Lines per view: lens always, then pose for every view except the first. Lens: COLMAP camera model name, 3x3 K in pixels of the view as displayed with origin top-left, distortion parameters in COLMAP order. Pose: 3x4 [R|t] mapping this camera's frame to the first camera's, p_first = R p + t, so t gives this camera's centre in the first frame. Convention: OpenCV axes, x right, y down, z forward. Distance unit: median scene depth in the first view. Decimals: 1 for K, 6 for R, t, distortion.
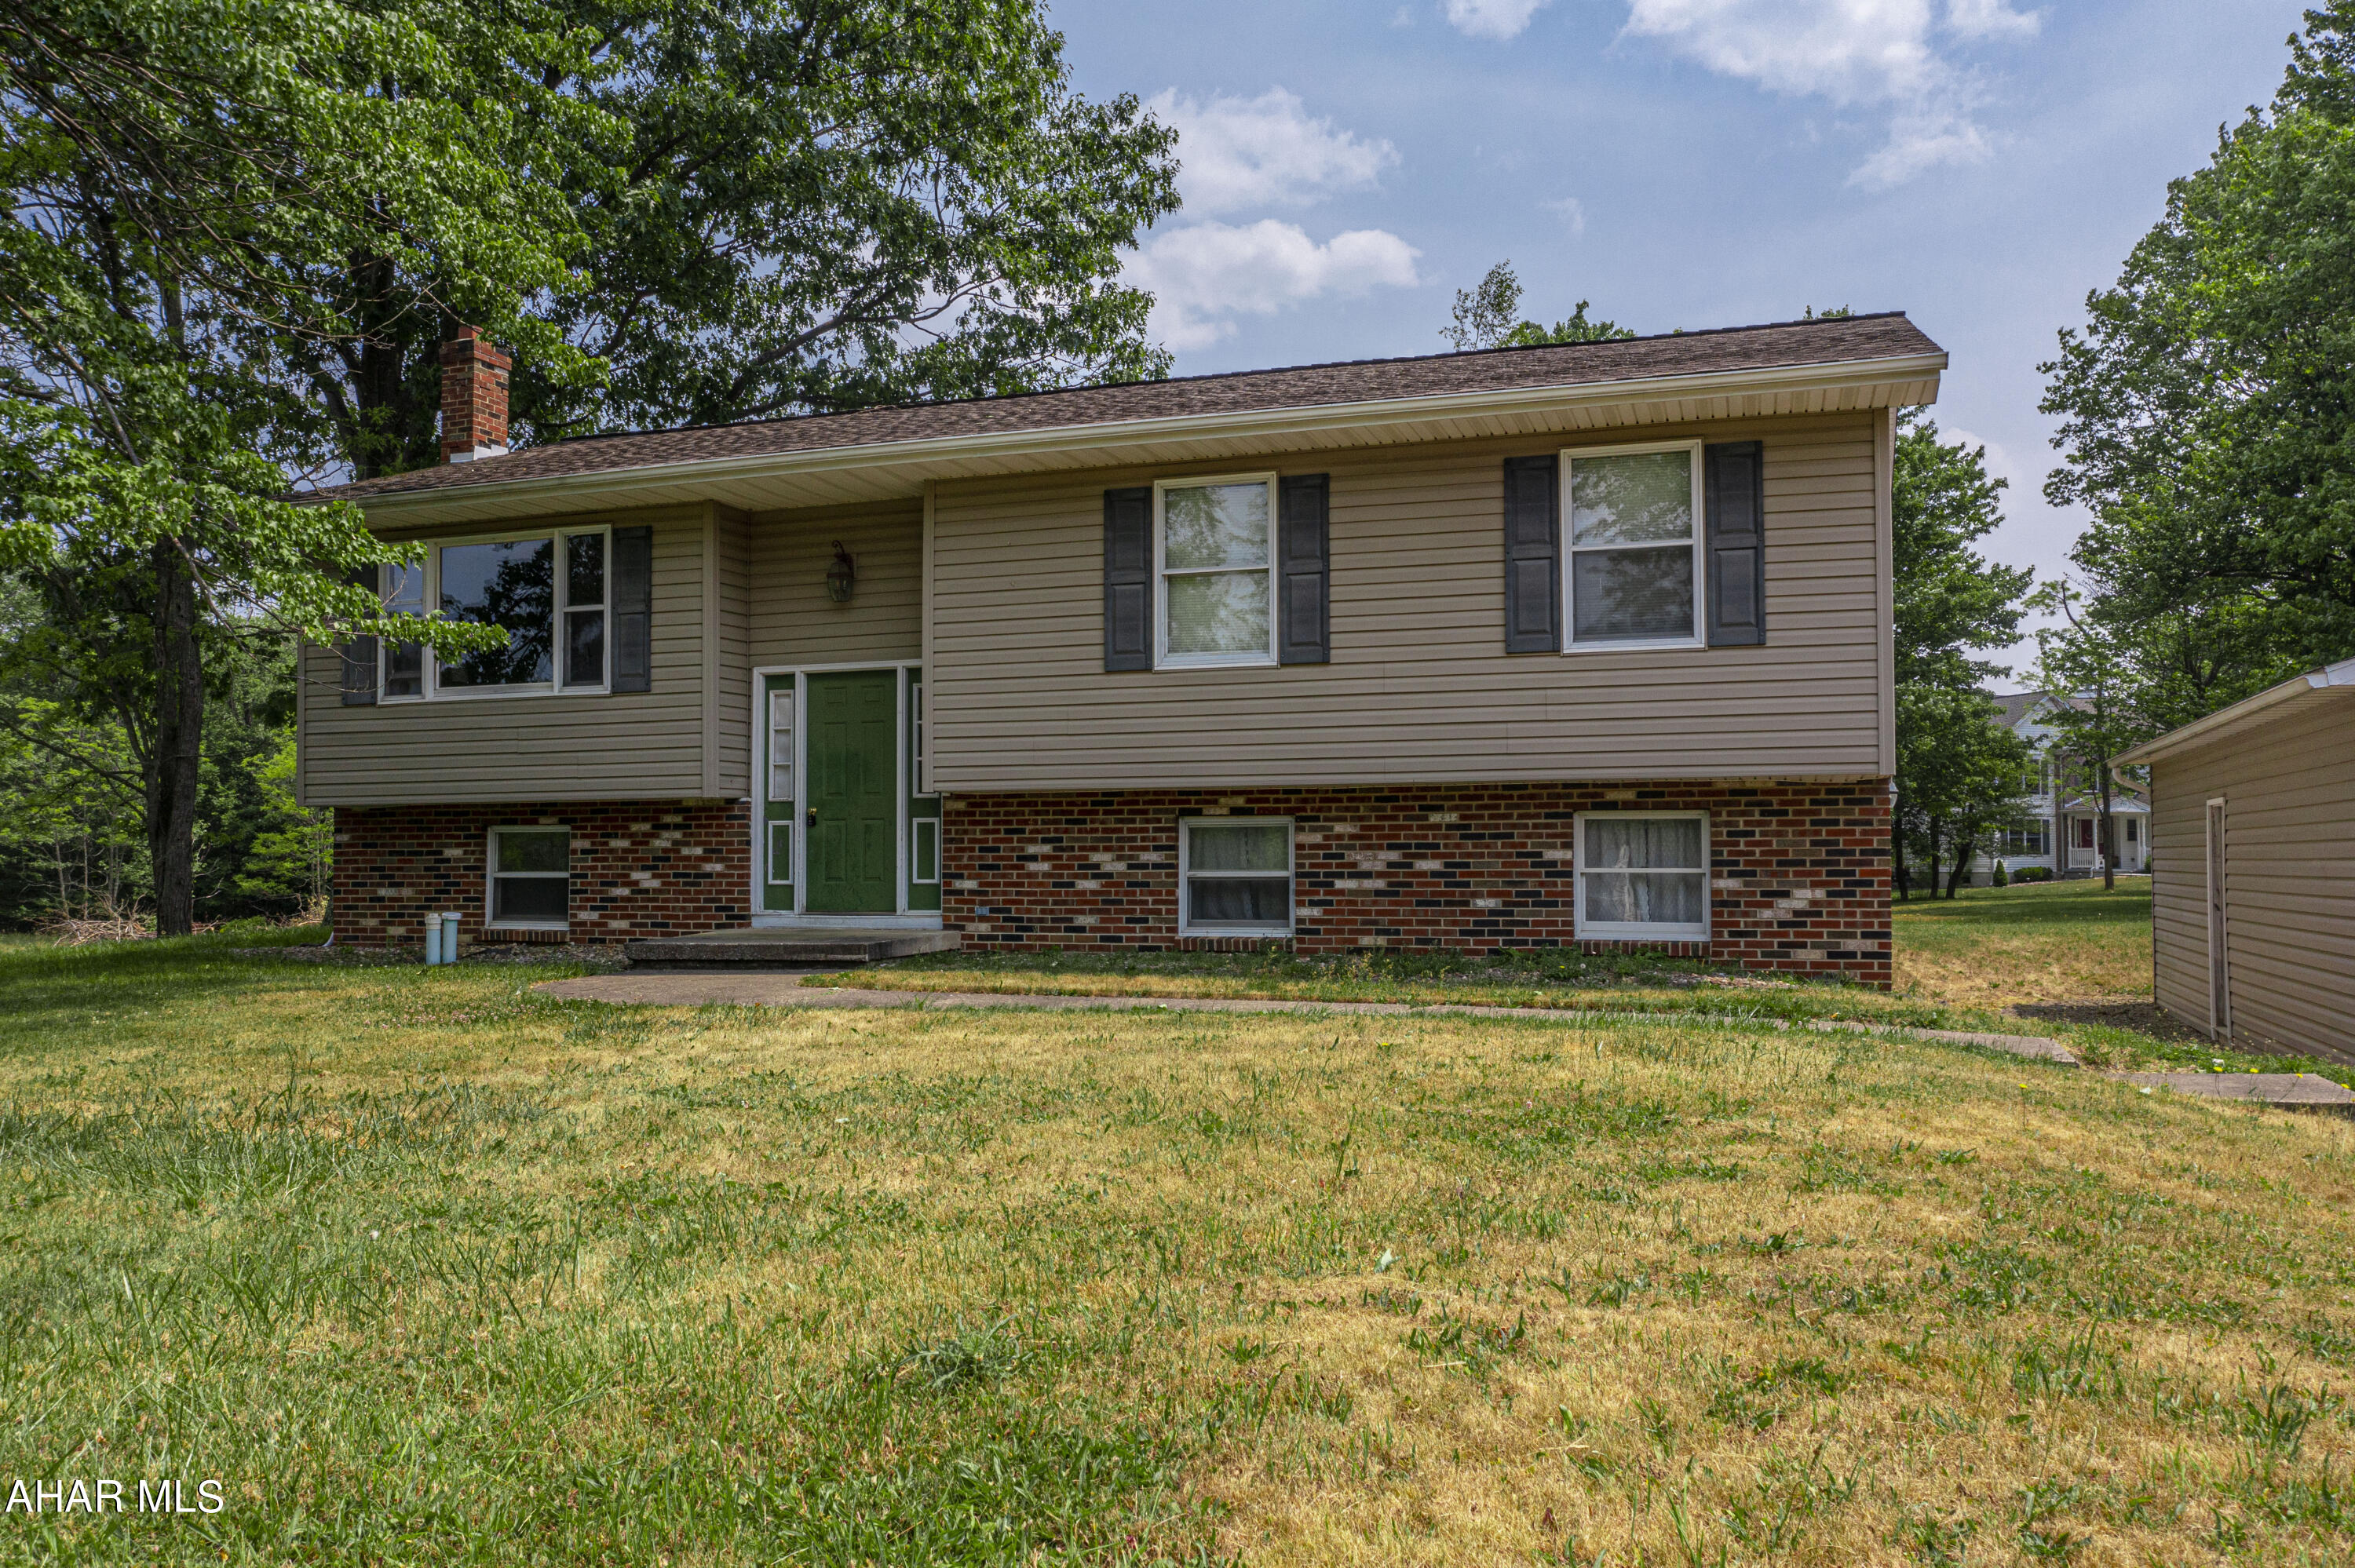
lens RADIAL K [[1840.2, 0, 1158.9], [0, 1840.2, 787.7], [0, 0, 1]] dist [-0.037198, -0.005259]
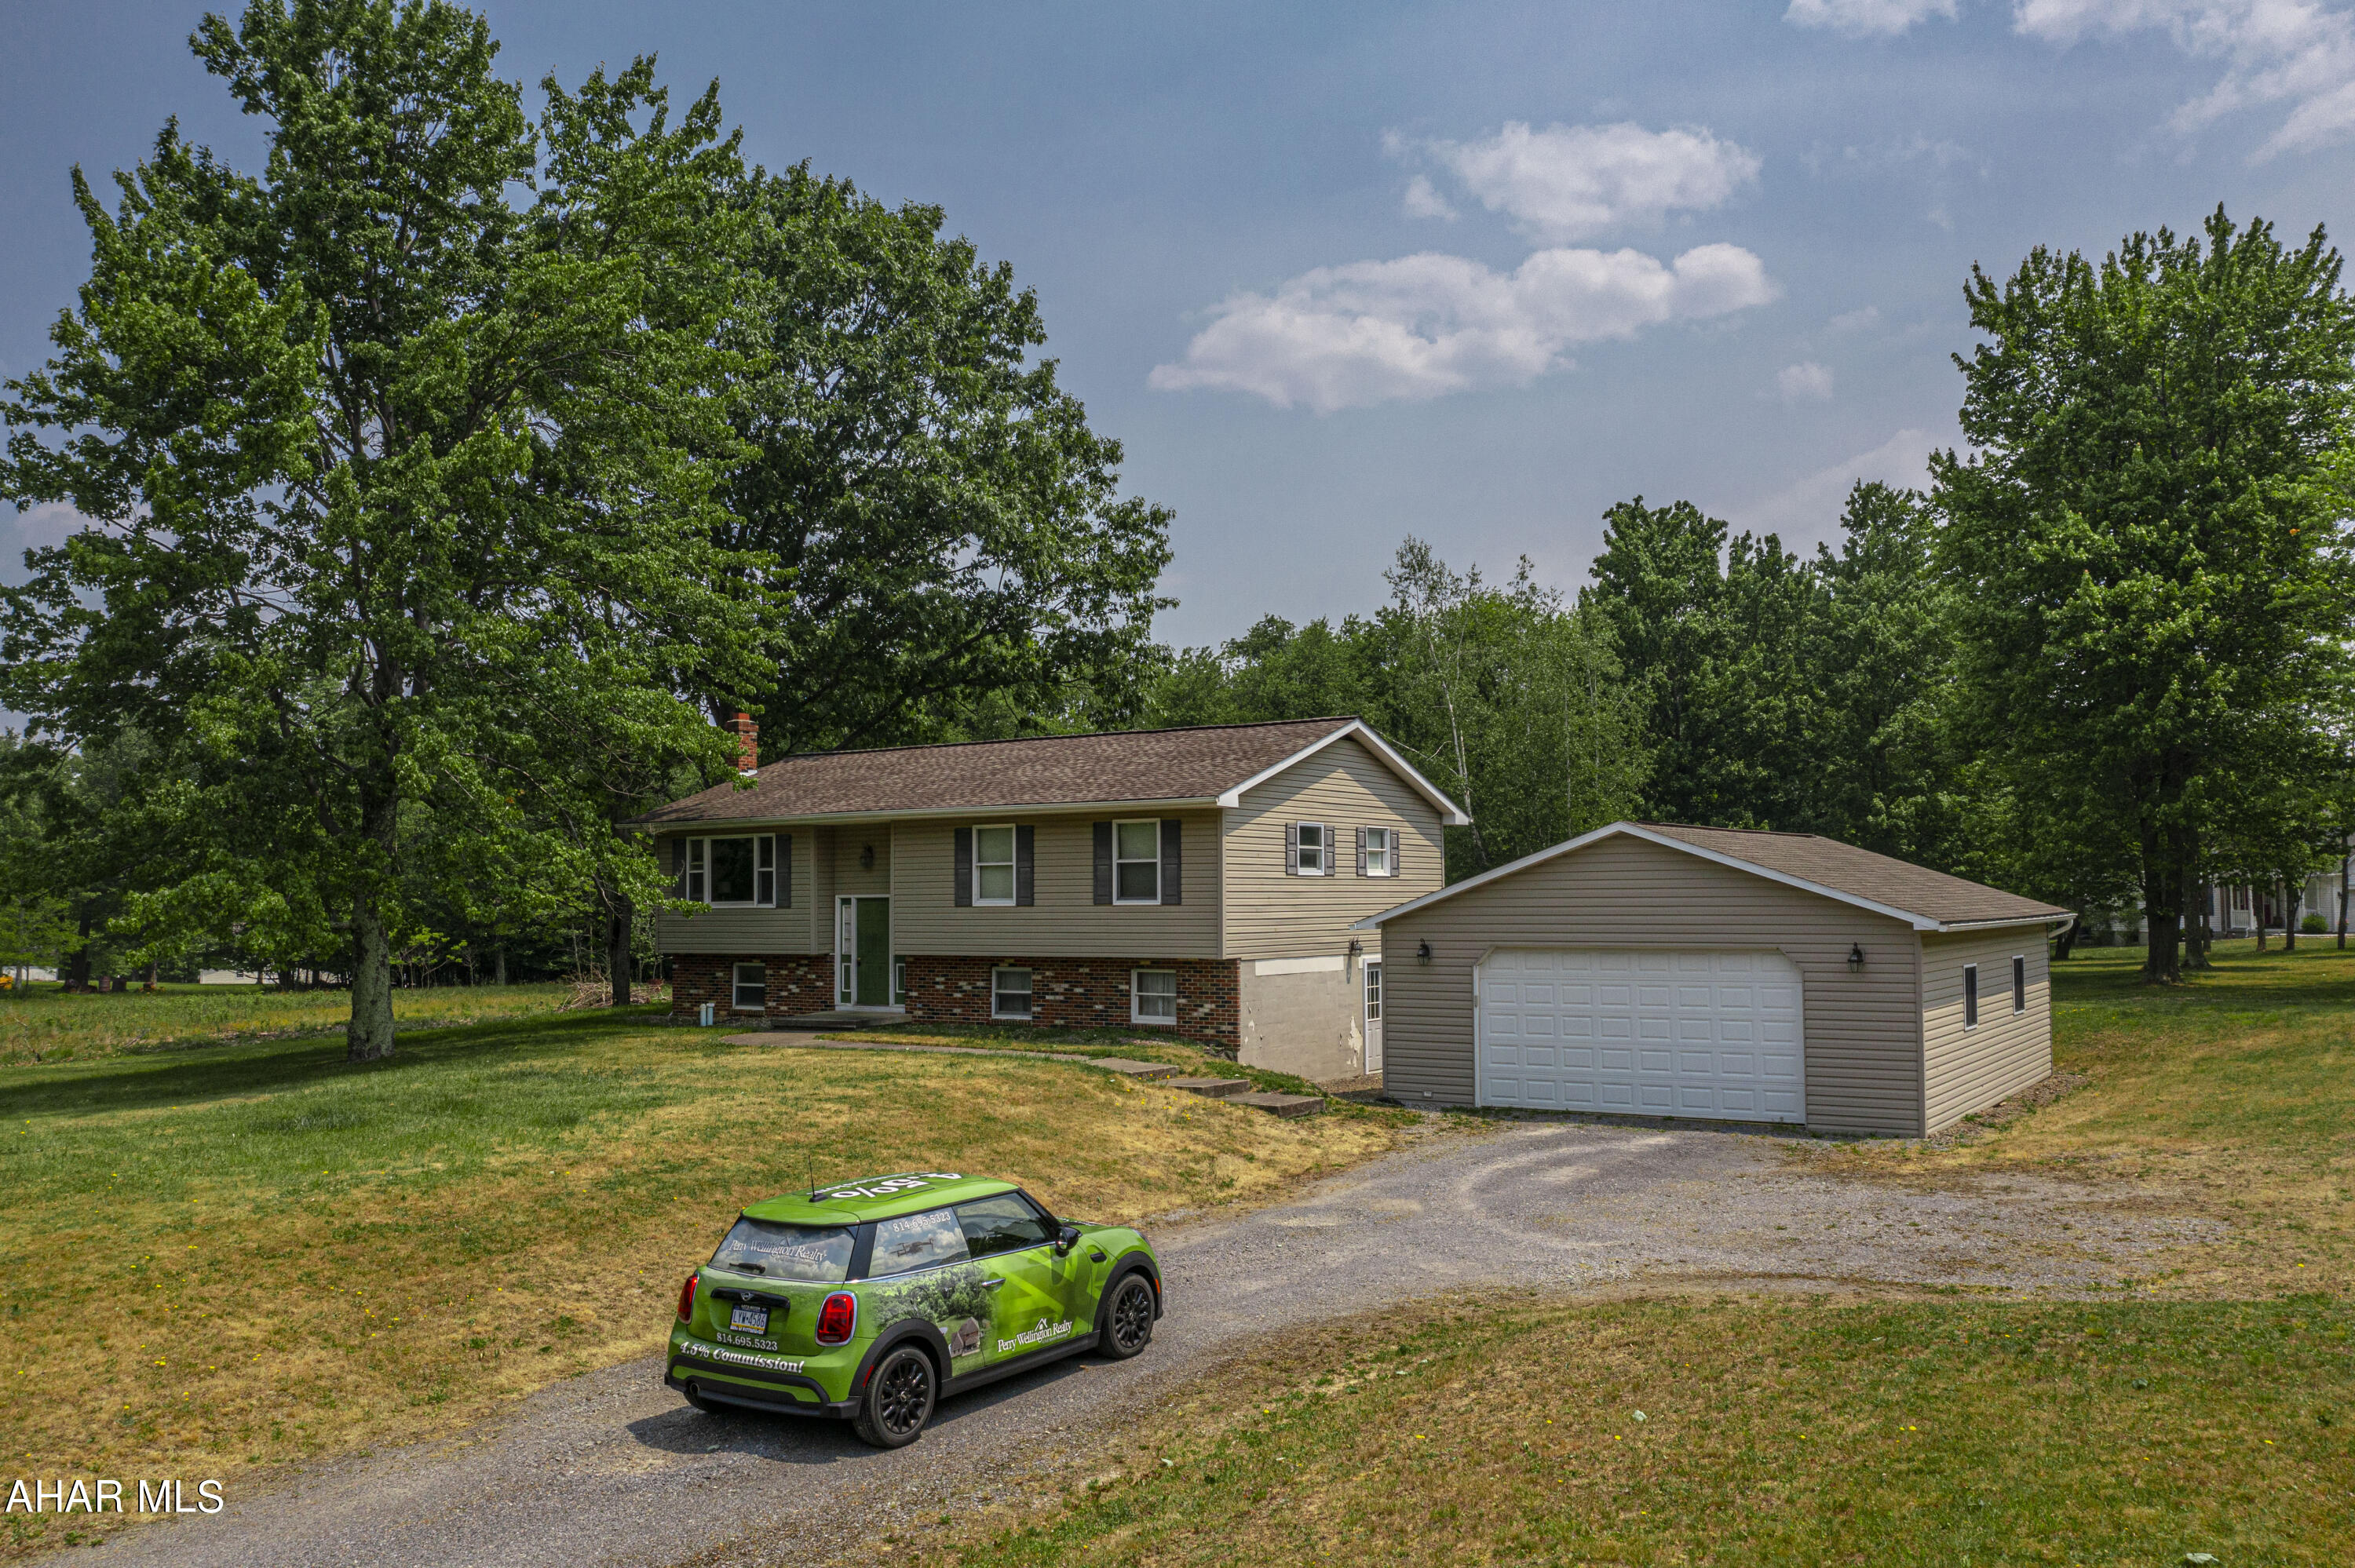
lens RADIAL K [[1840.2, 0, 1158.9], [0, 1840.2, 787.7], [0, 0, 1]] dist [-0.037198, -0.005259]
pose [[0.971270, -0.018858, -0.237232, 0.733306], [0.014570, 0.999698, -0.019814, -0.153156], [0.237534, 0.015788, 0.971251, -1.148296]]
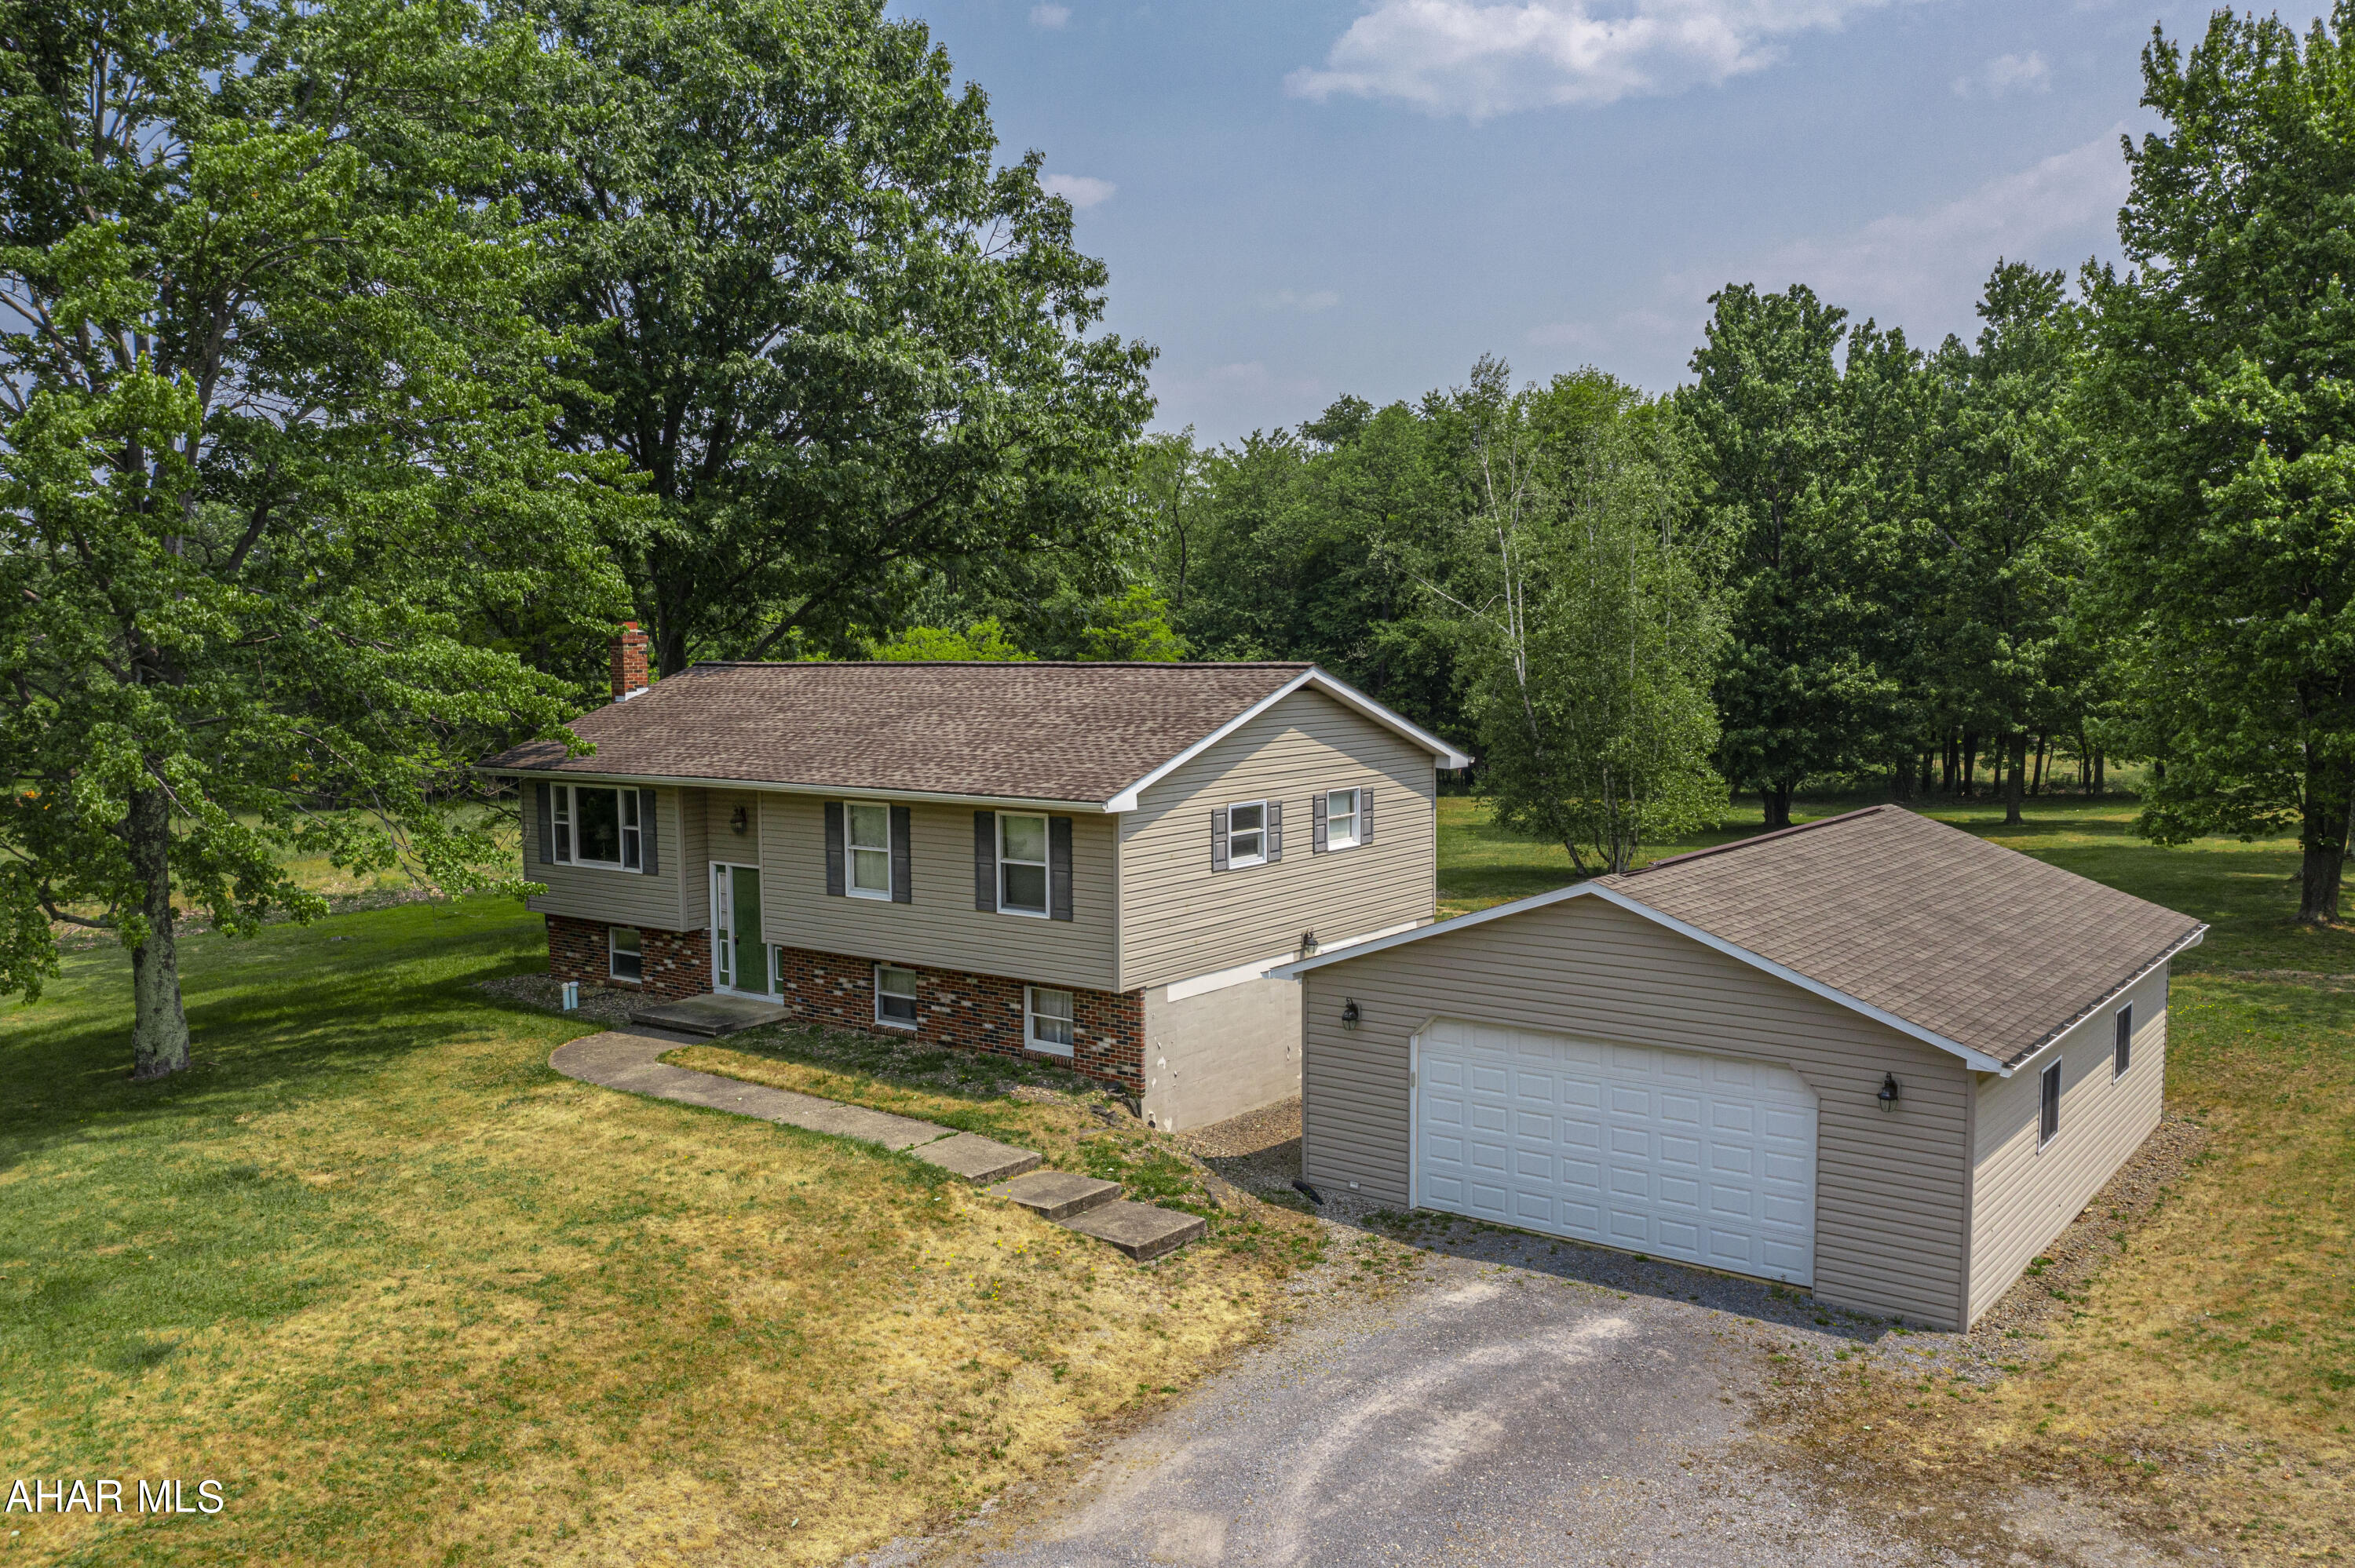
lens RADIAL K [[1840.2, 0, 1158.9], [0, 1840.2, 787.7], [0, 0, 1]] dist [-0.037198, -0.005259]
pose [[0.952067, 0.019352, -0.305277, 0.850794], [0.019929, 0.991952, 0.125032, -0.389042], [0.305240, -0.125123, 0.944019, -0.695868]]
